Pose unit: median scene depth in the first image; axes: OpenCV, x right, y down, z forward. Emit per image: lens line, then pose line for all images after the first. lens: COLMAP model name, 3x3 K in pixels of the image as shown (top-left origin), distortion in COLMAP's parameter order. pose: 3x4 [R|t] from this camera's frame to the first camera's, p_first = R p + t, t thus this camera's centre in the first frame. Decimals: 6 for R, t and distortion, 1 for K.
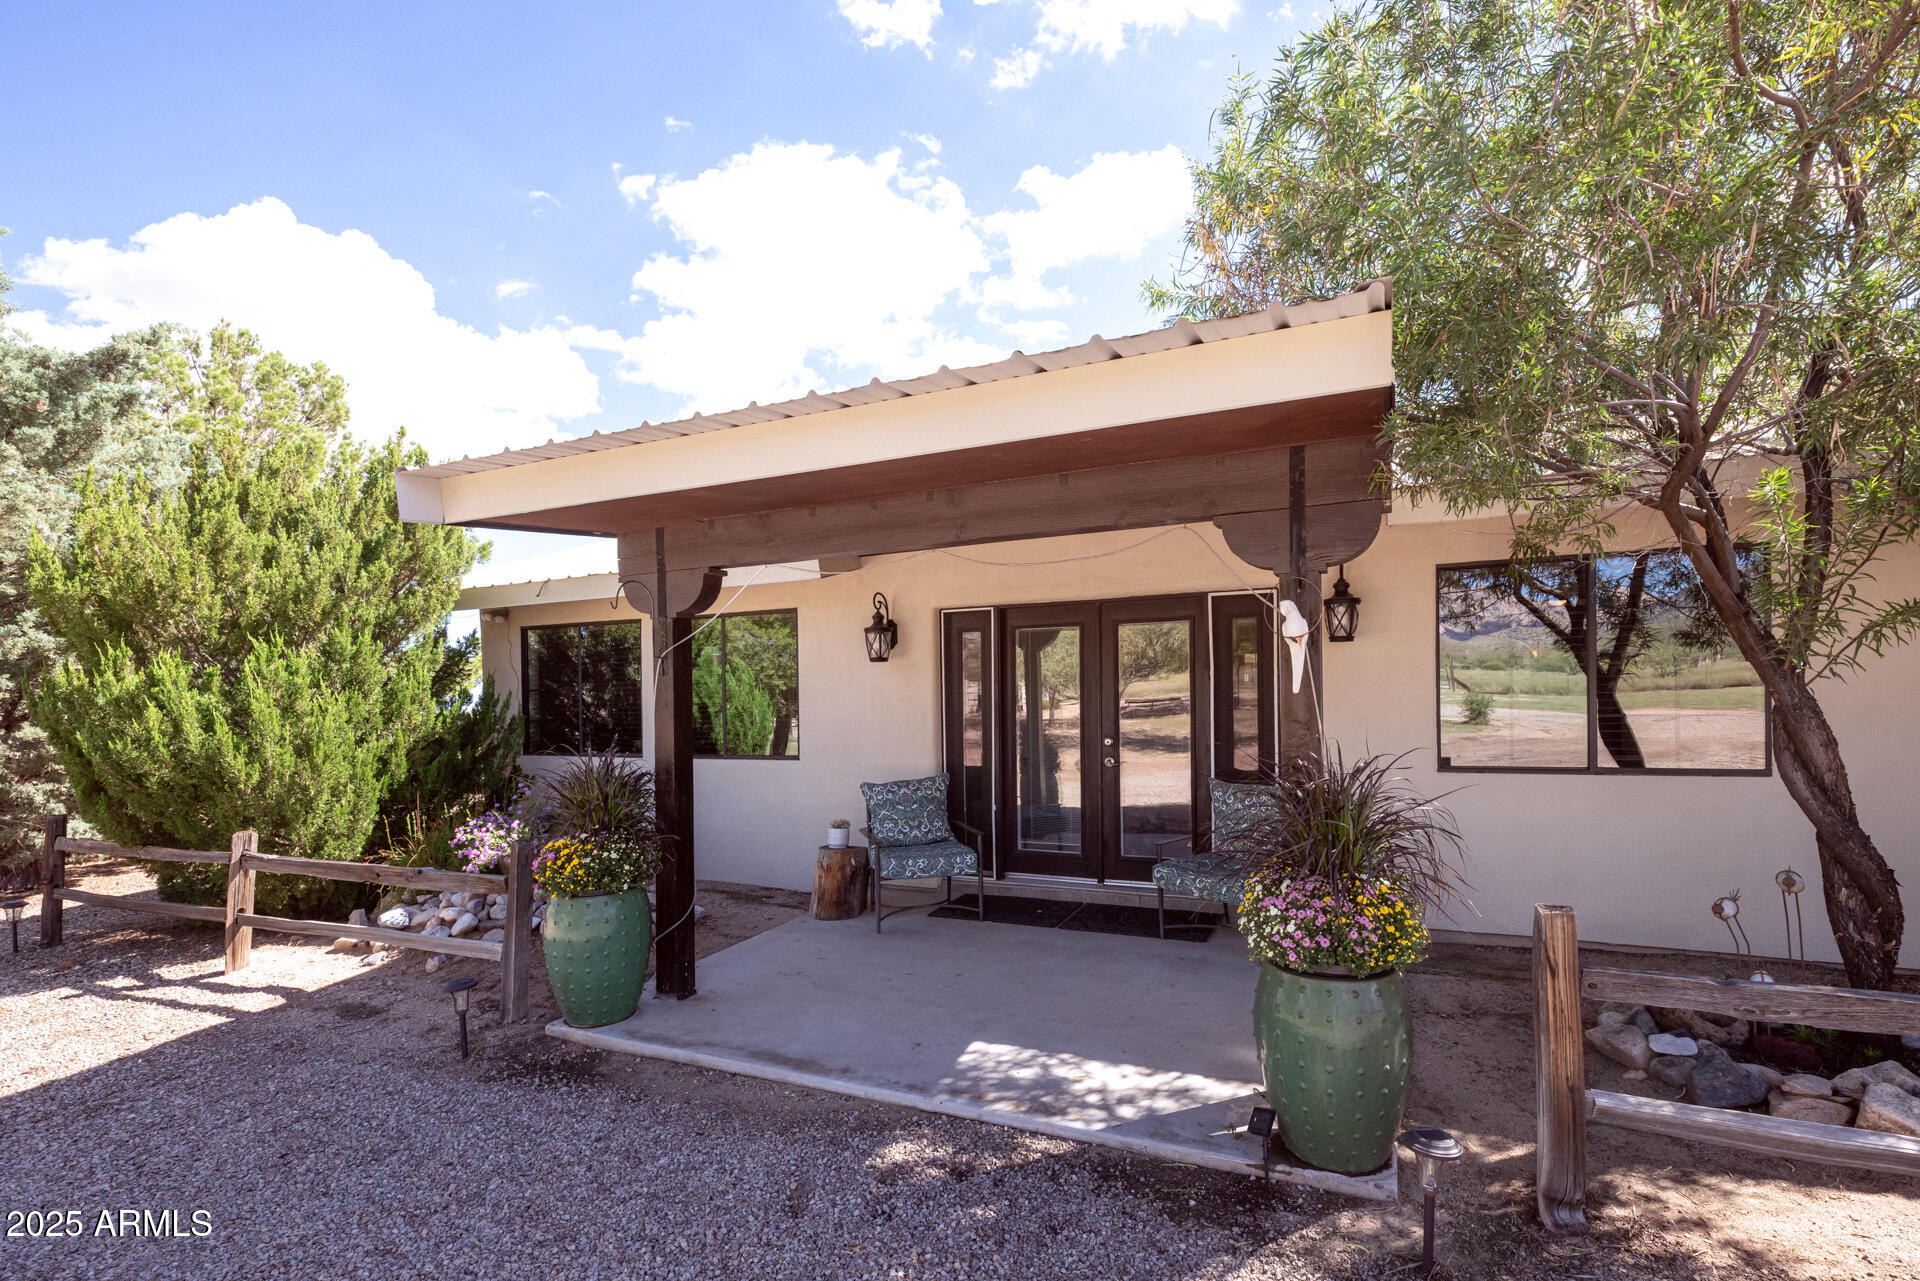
lens RADIAL K [[896.3, 0, 985.0], [0, 896.3, 703.5], [0, 0, 1]] dist [0.002414, 0.000021]
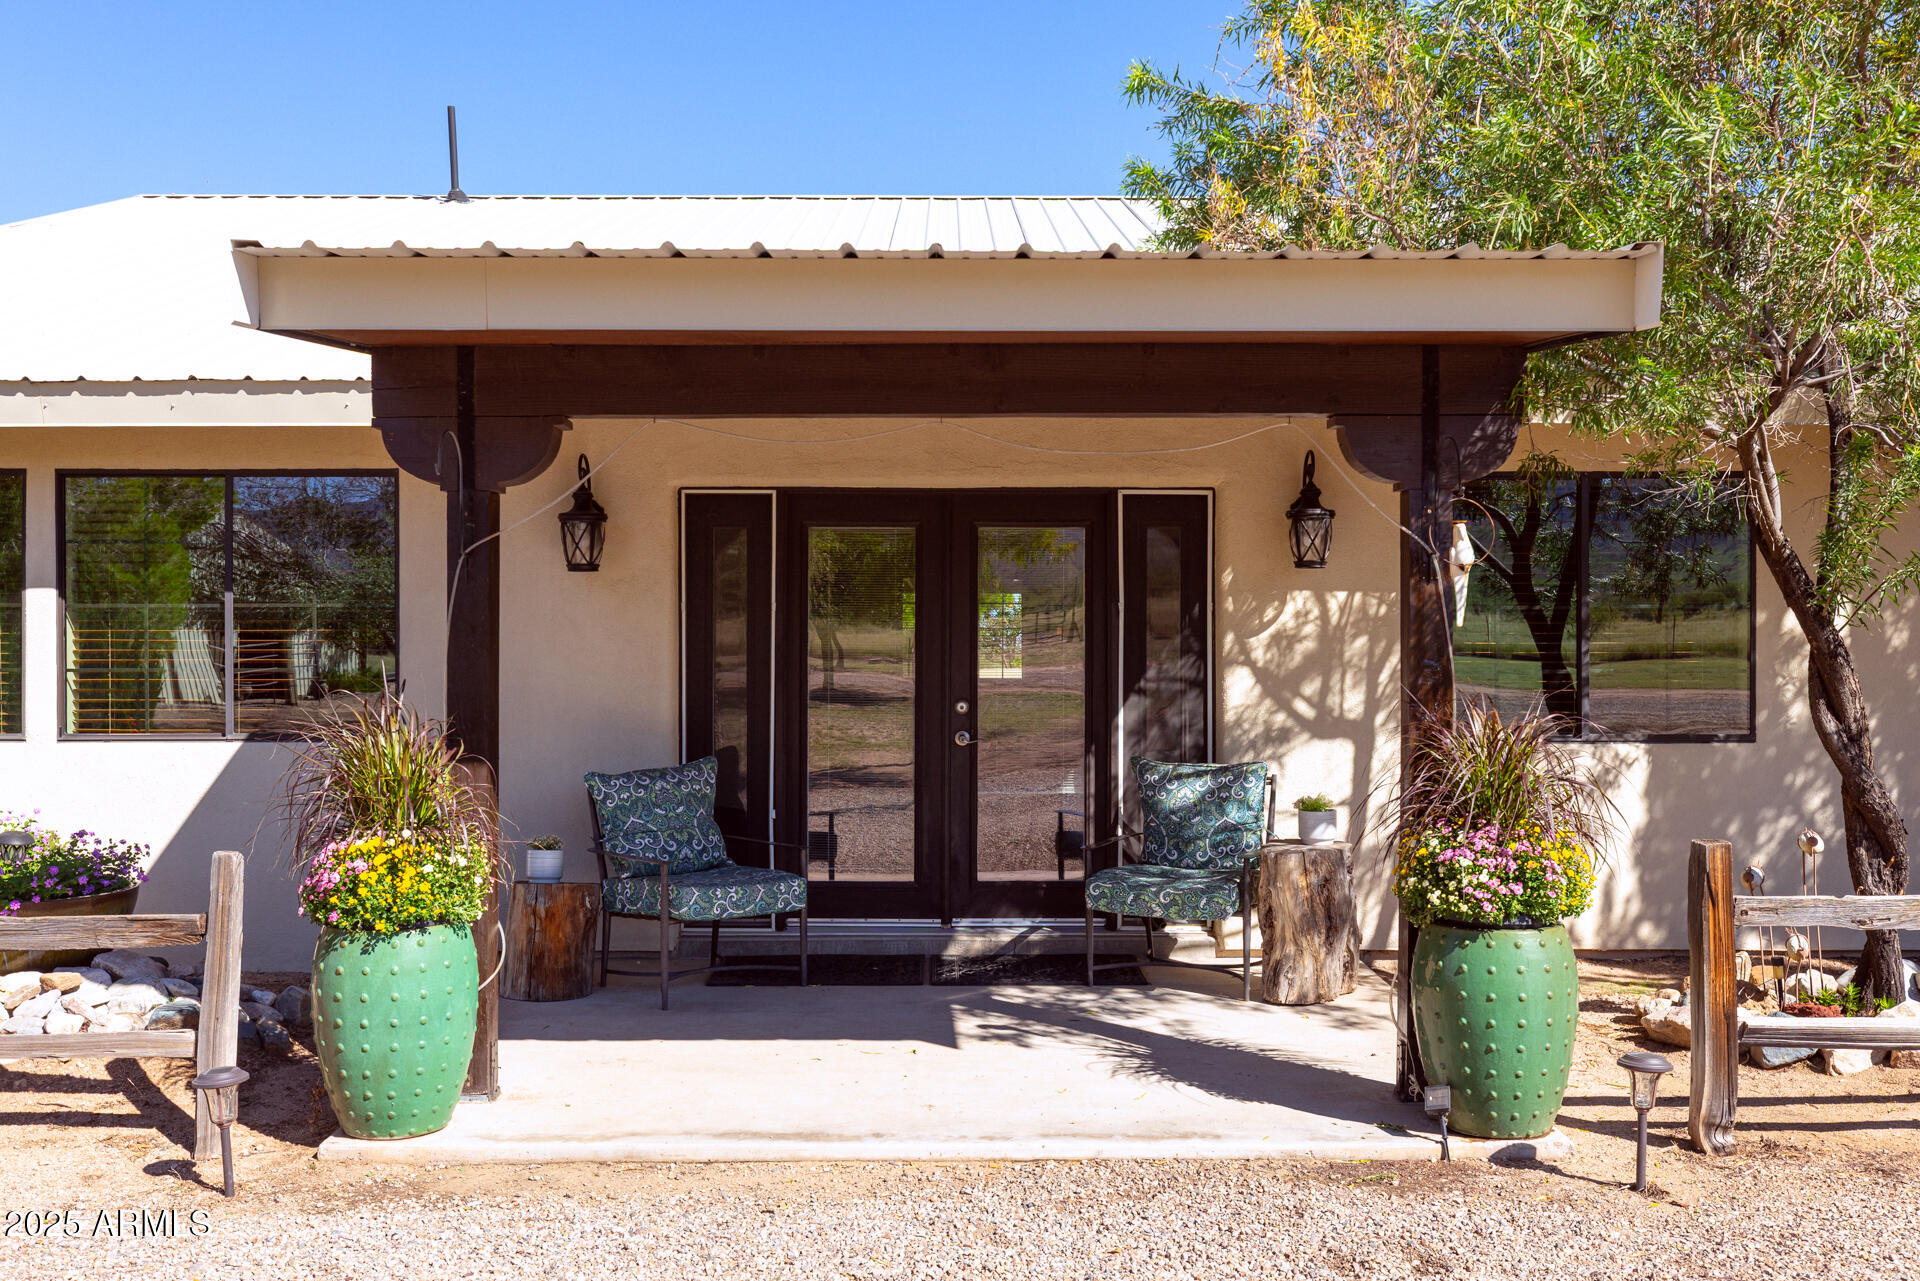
lens RADIAL K [[1910.8, 0, 958.9], [0, 1910.8, 642.0], [0, 0, 1]] dist [-0.010578, 0.000000]
pose [[0.906391, 0.021512, 0.421892, -0.575300], [-0.013775, 0.999677, -0.021380, 0.032161], [-0.422215, 0.013568, 0.906394, -0.330185]]
